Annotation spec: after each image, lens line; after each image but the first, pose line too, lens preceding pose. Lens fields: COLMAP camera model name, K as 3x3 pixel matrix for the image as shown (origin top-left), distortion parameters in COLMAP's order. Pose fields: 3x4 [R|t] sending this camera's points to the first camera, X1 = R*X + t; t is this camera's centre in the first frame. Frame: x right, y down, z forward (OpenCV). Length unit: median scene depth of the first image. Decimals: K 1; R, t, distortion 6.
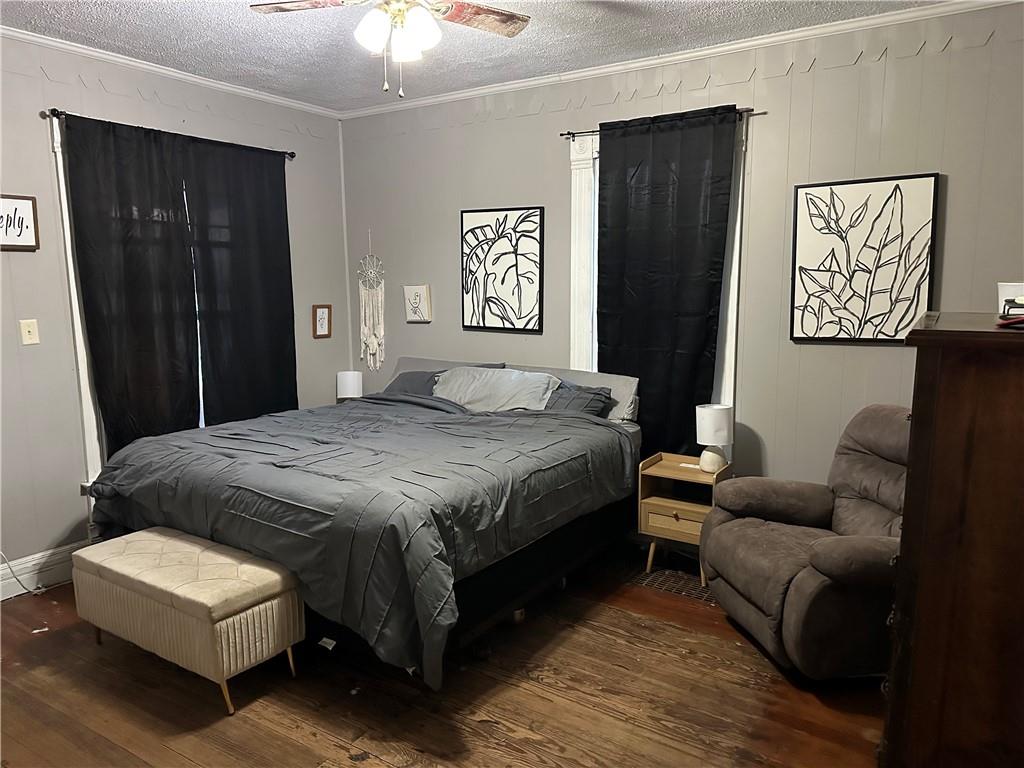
lens RADIAL K [[721.8, 0, 510.4], [0, 721.8, 386.3], [0, 0, 1]] dist [0.105225, -0.124174]
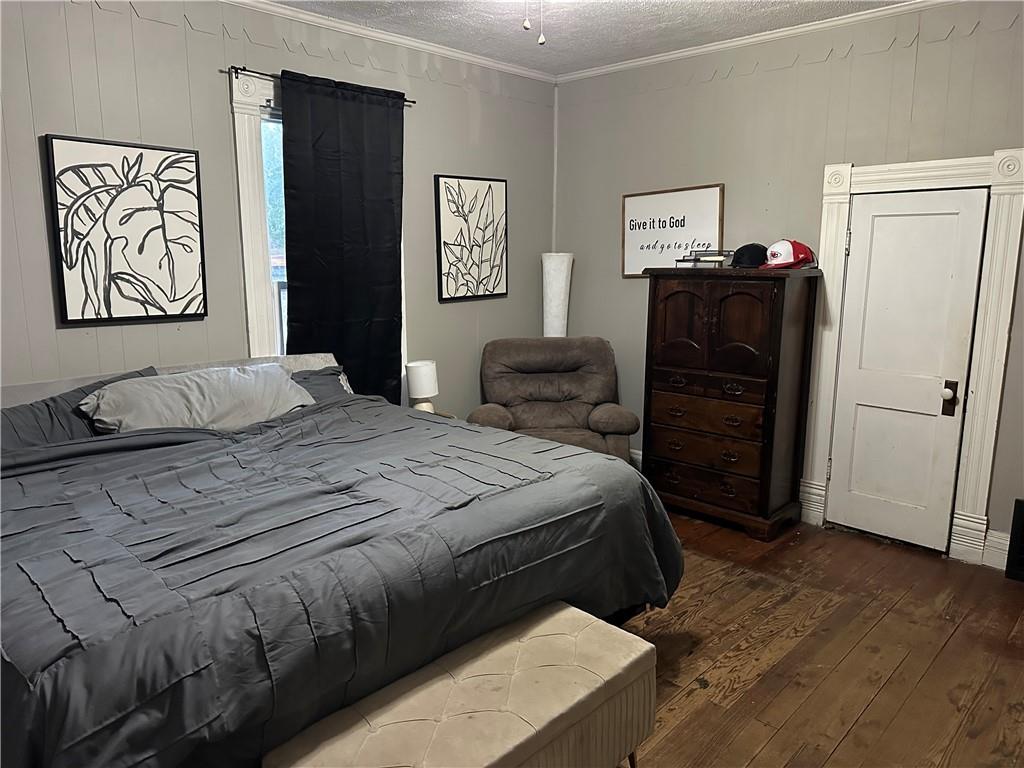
lens RADIAL K [[721.5, 0, 509.6], [0, 721.5, 379.0], [0, 0, 1]] dist [0.149459, -0.188187]
pose [[0.183430, -0.166518, 0.968827, -0.792423], [0.145513, 0.979291, 0.140766, -0.087181], [-0.972203, 0.115156, 0.203861, 0.636871]]
